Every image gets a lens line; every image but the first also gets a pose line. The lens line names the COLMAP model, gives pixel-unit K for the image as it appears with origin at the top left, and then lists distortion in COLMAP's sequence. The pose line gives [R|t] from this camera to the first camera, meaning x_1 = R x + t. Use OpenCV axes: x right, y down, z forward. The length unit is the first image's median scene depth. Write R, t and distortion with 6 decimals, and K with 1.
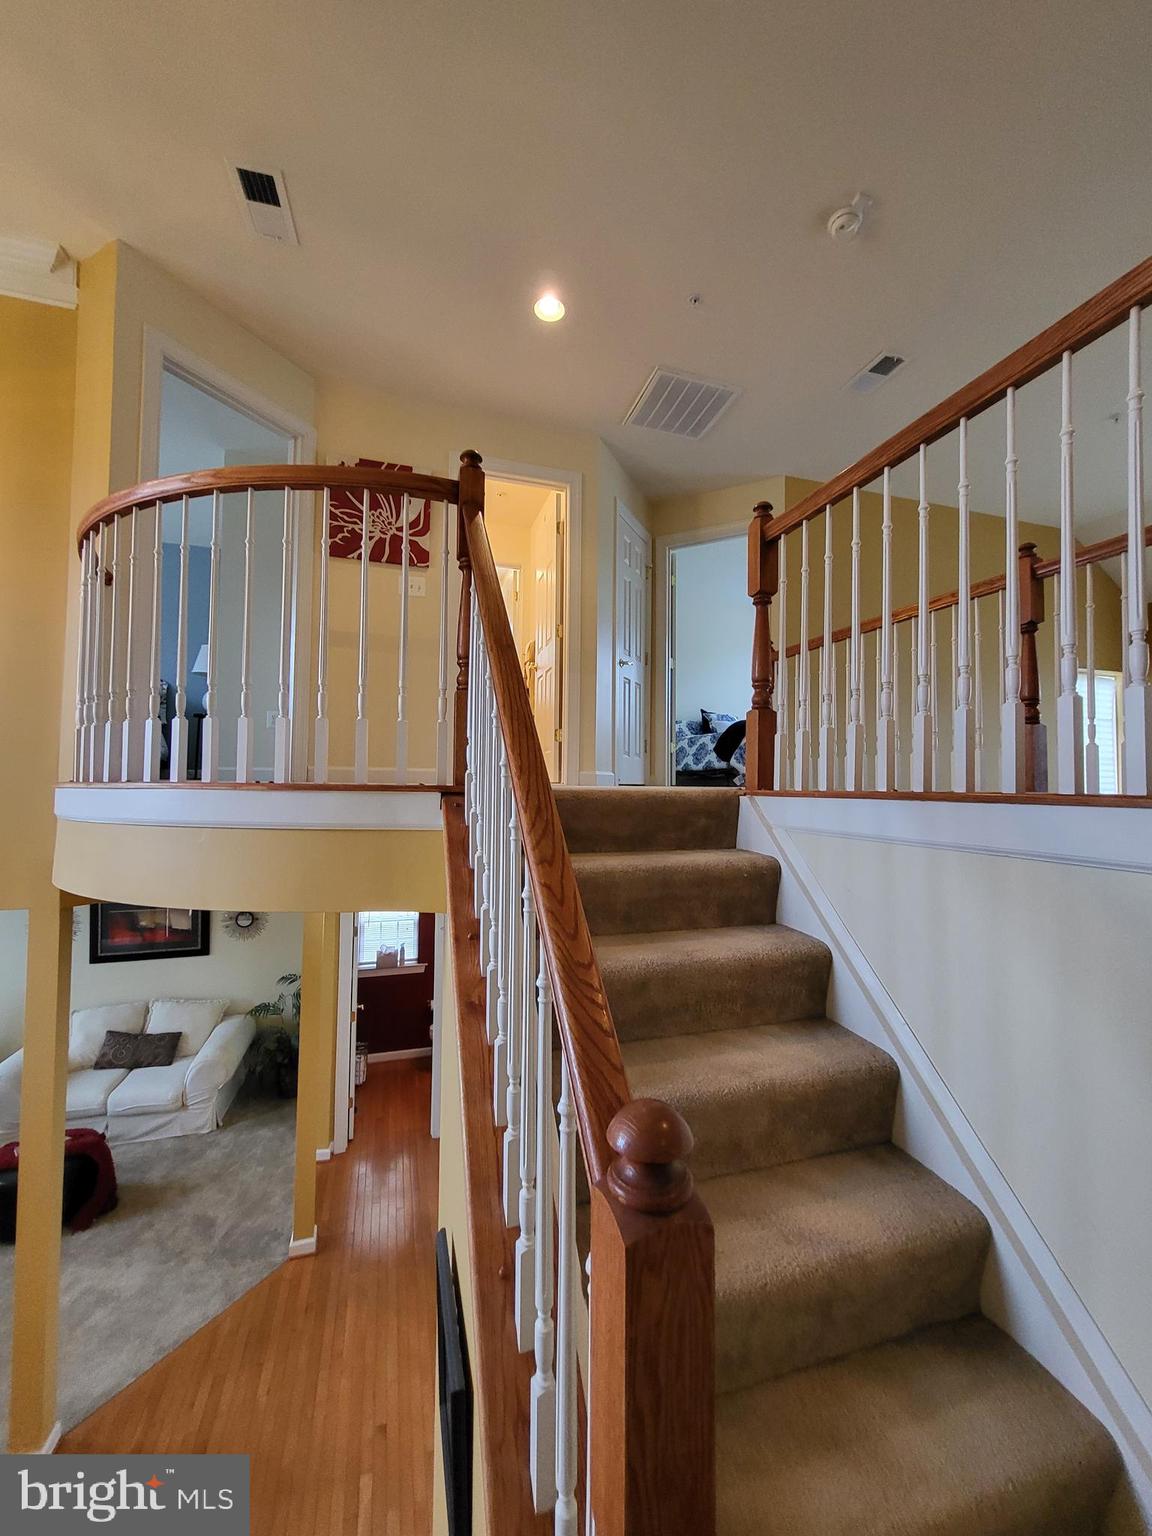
lens RADIAL K [[611.4, 0, 579.4], [0, 611.4, 760.4], [0, 0, 1]] dist [-0.001056, -0.000331]
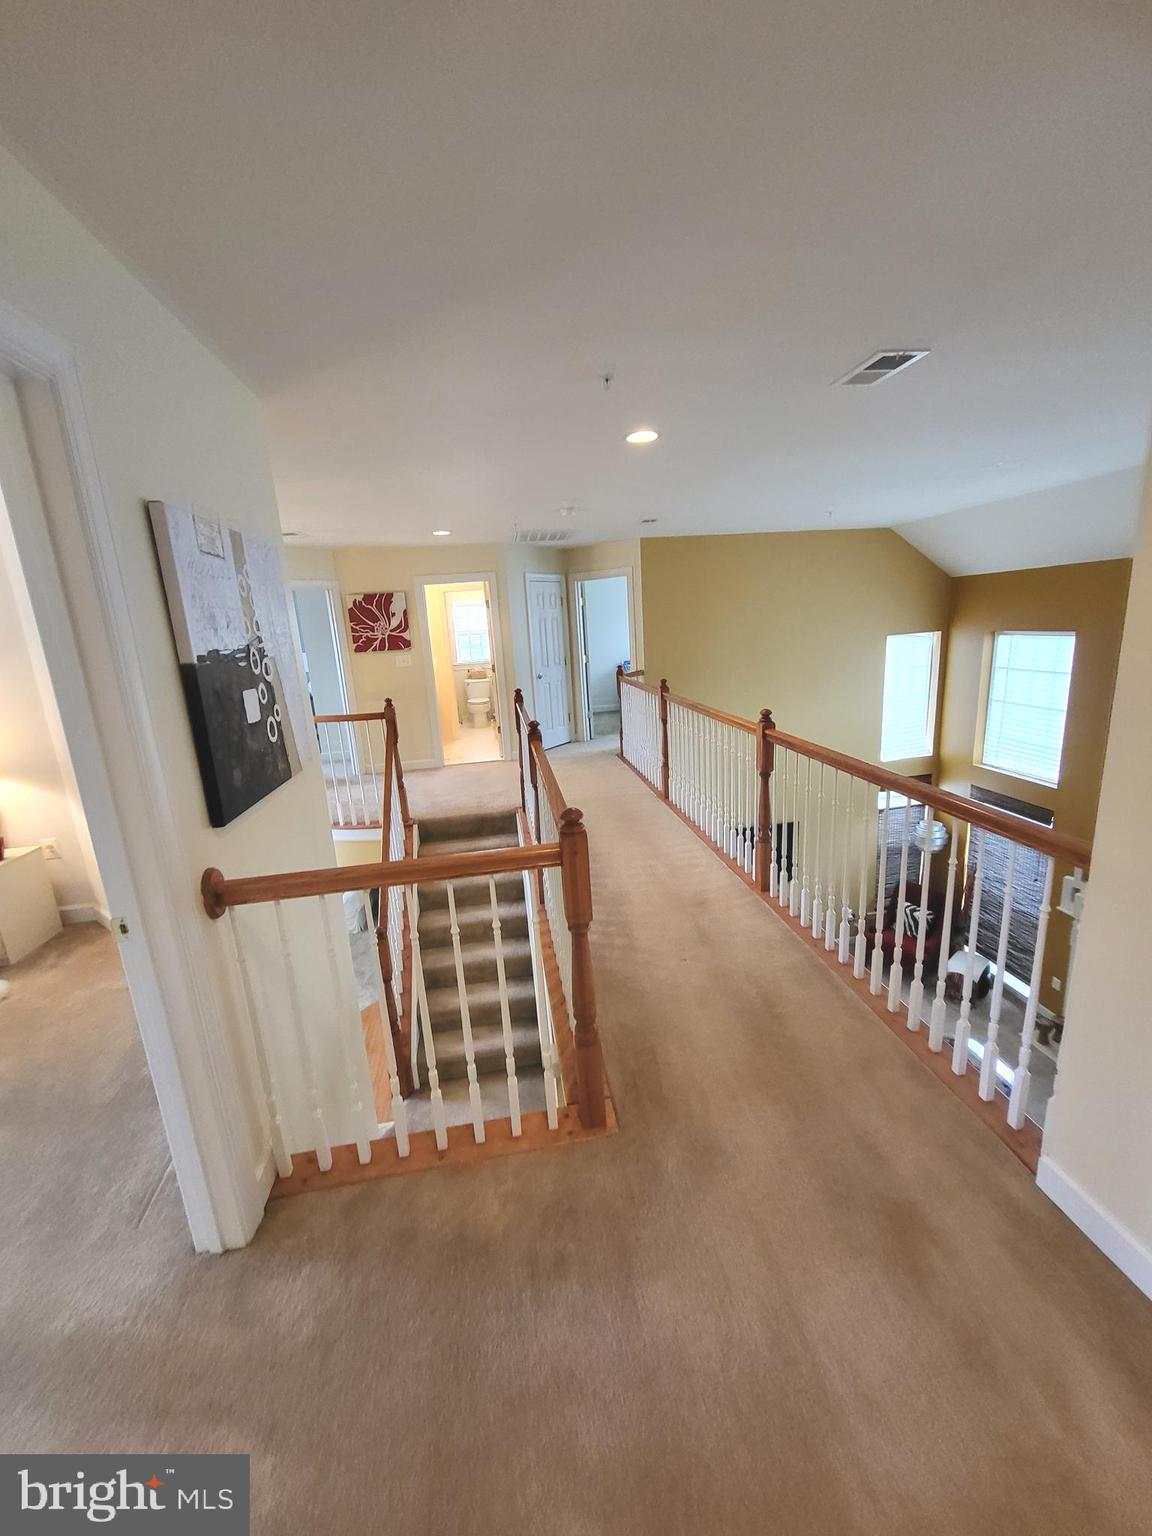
lens RADIAL K [[611.4, 0, 579.4], [0, 611.4, 760.4], [0, 0, 1]] dist [-0.001056, -0.000331]
pose [[0.985768, -0.037131, -0.163959, 0.393628], [0.078982, 0.963253, 0.256721, -0.322764], [0.148402, -0.266017, 0.952477, -0.538571]]
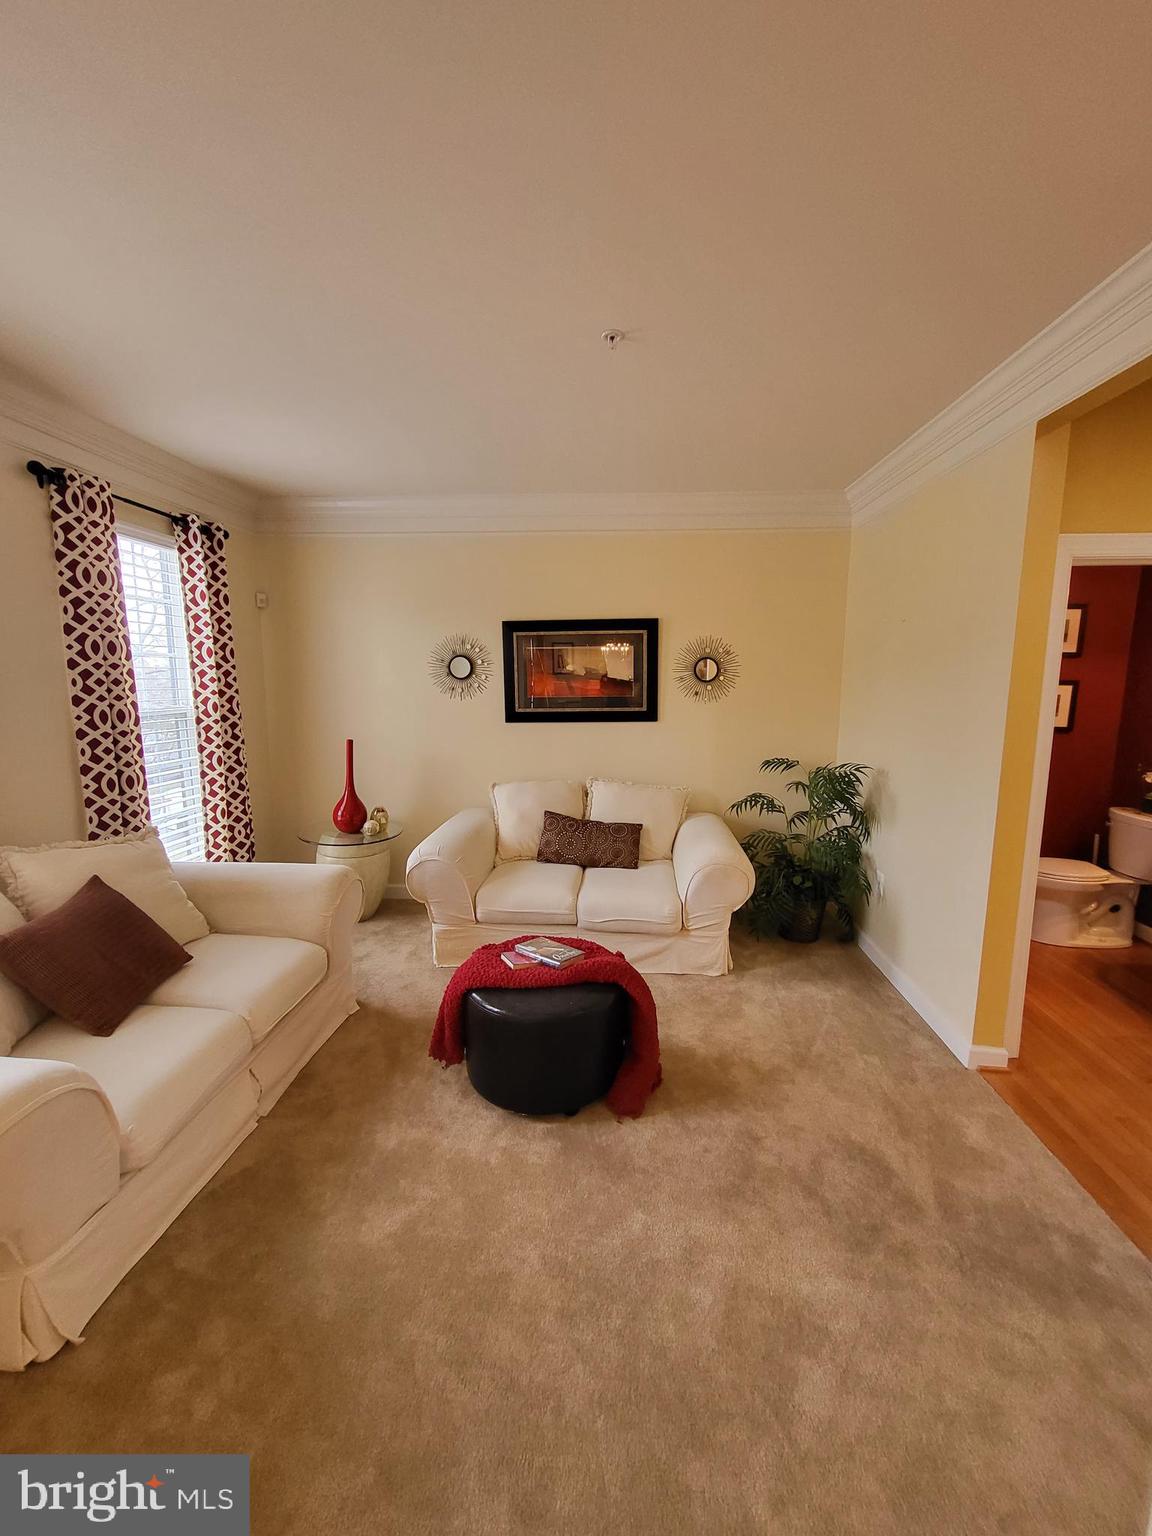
lens RADIAL K [[611.4, 0, 579.4], [0, 611.4, 760.4], [0, 0, 1]] dist [-0.001056, -0.000331]
pose [[0.931931, 0.033184, -0.361113, -0.583633], [0.029161, 0.985722, 0.165837, 0.325360], [0.361460, -0.165079, 0.917658, 0.474346]]
